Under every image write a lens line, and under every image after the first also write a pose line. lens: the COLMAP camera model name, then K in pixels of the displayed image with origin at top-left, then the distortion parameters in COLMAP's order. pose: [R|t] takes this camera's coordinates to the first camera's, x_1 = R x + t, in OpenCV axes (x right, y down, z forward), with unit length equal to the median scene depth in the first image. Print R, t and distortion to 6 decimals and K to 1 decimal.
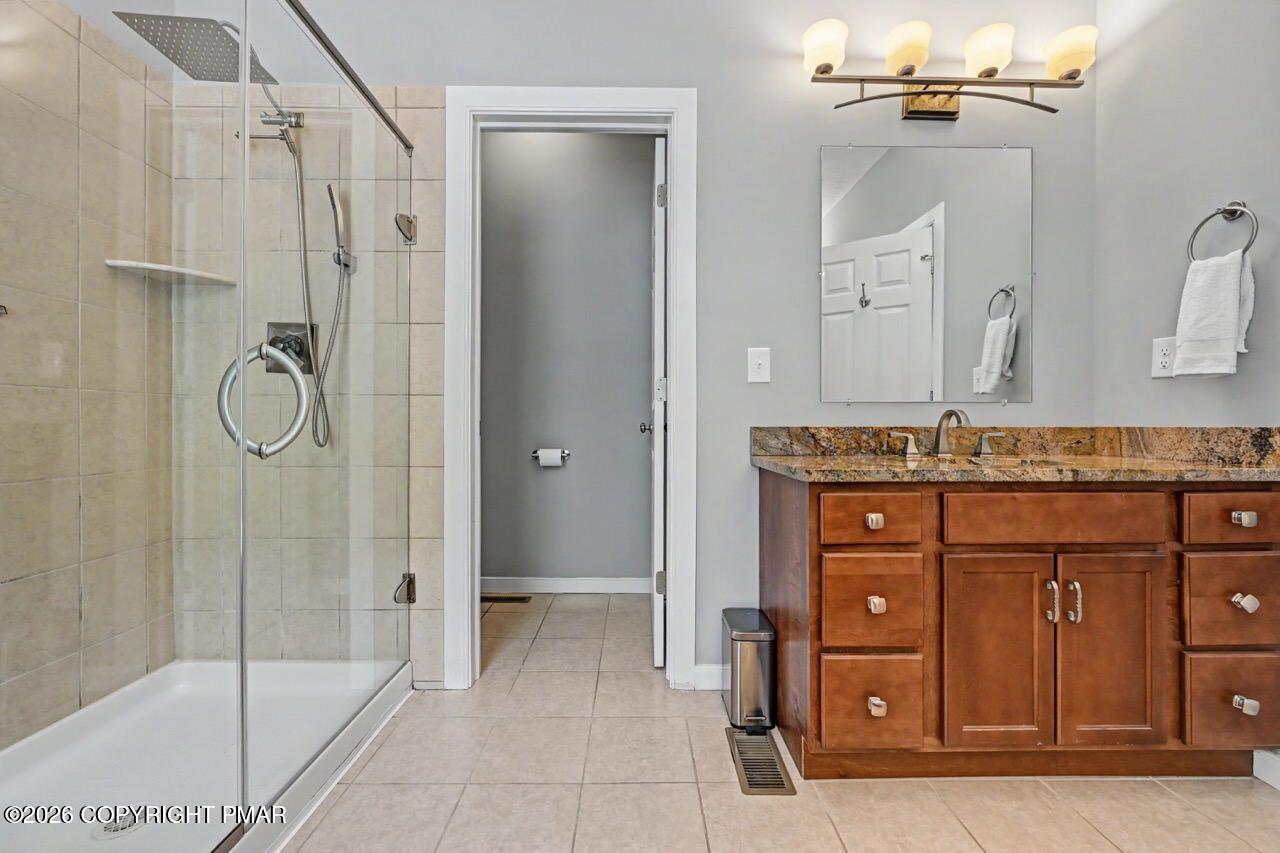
lens RADIAL K [[503.4, 0, 640.7], [0, 503.4, 423.5], [0, 0, 1]] dist [0.000926, 0.000186]
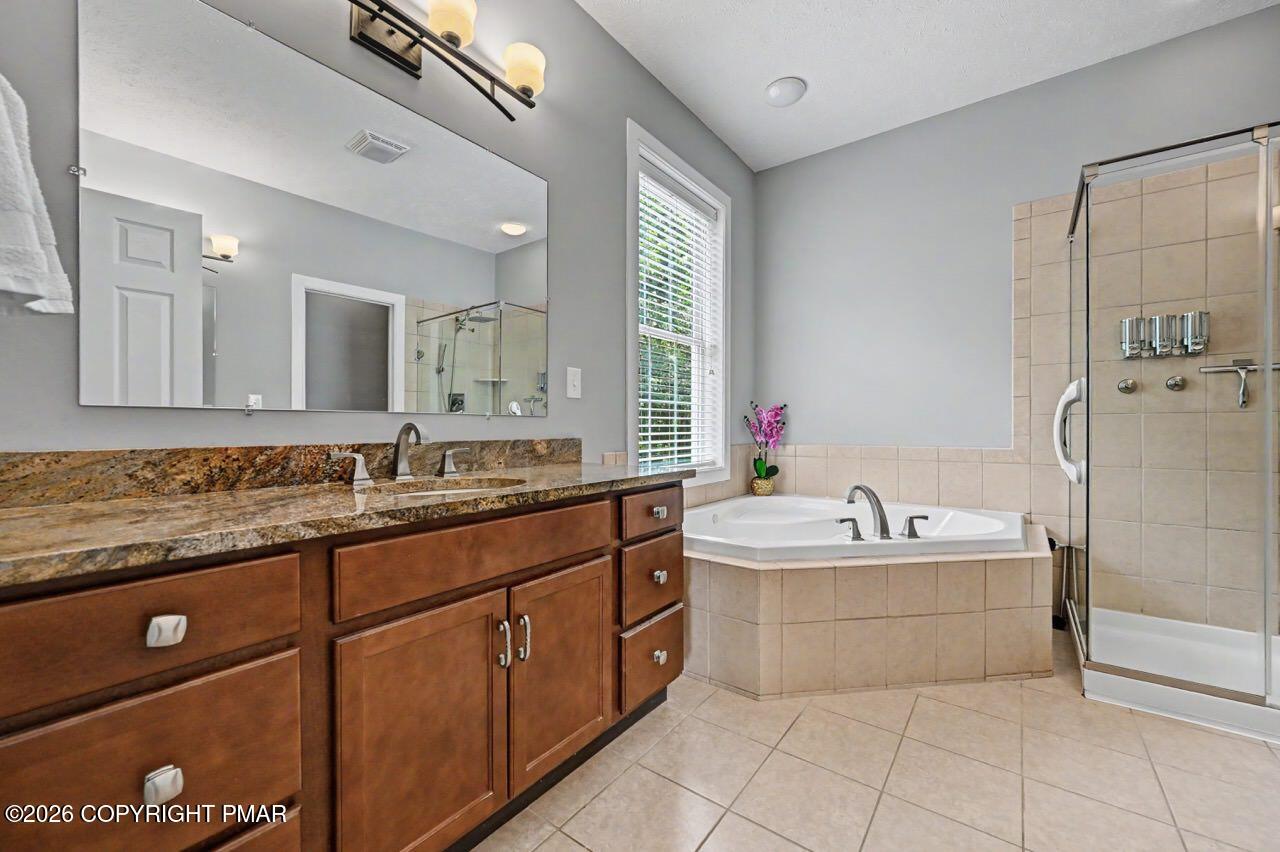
lens RADIAL K [[503.4, 0, 640.5], [0, 503.4, 426.1], [0, 0, 1]] dist [0.000926, 0.000186]
pose [[0.607699, 0.000313, 0.794168, 0.193610], [-0.001882, 0.999998, 0.001046, -0.023204], [-0.794166, -0.002130, 0.607698, 0.204382]]
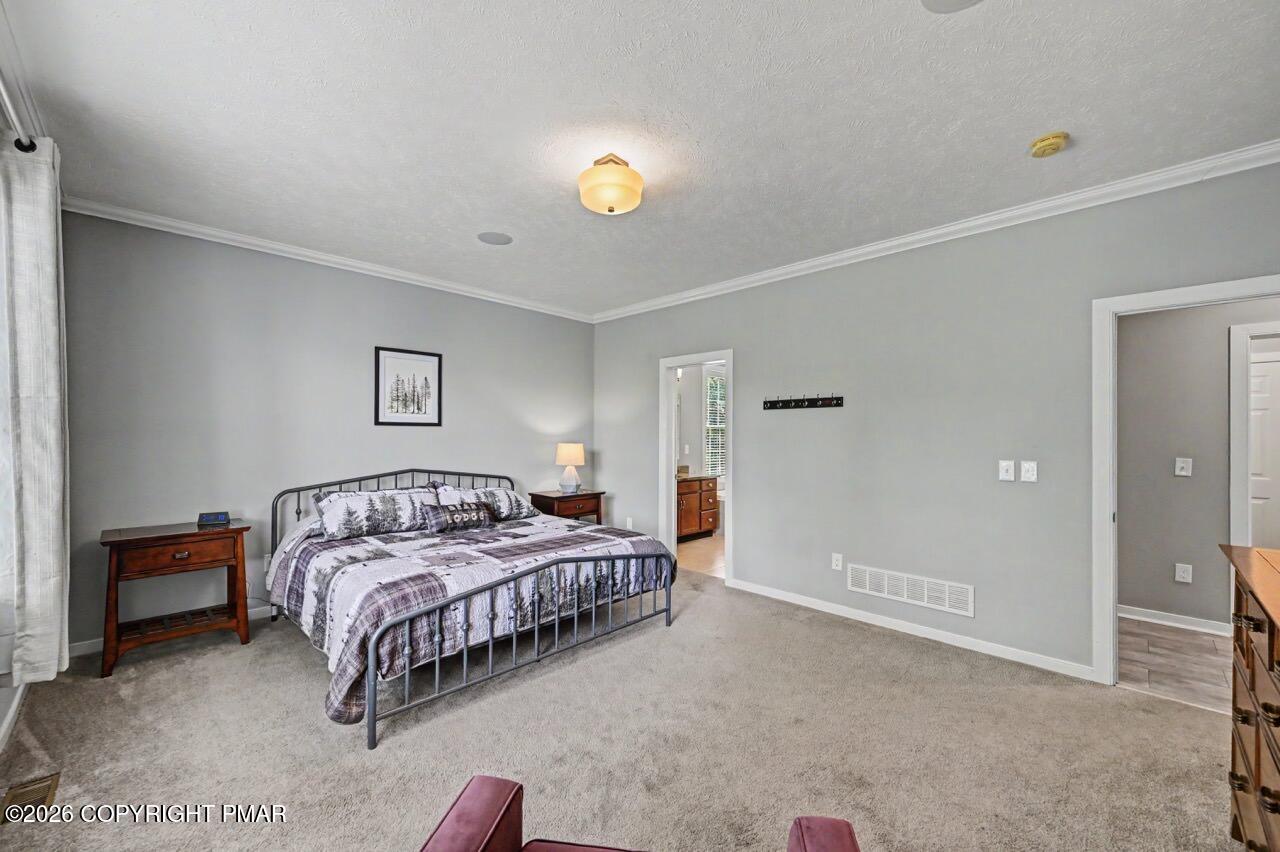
lens RADIAL K [[503.4, 0, 640.8], [0, 503.4, 431.3], [0, 0, 1]] dist [0.000926, 0.000186]
pose [[0.718206, 0.005369, 0.695809, -0.775646], [-0.006370, 0.999979, -0.001142, -0.125851], [-0.695801, -0.003612, 0.718226, -0.576788]]
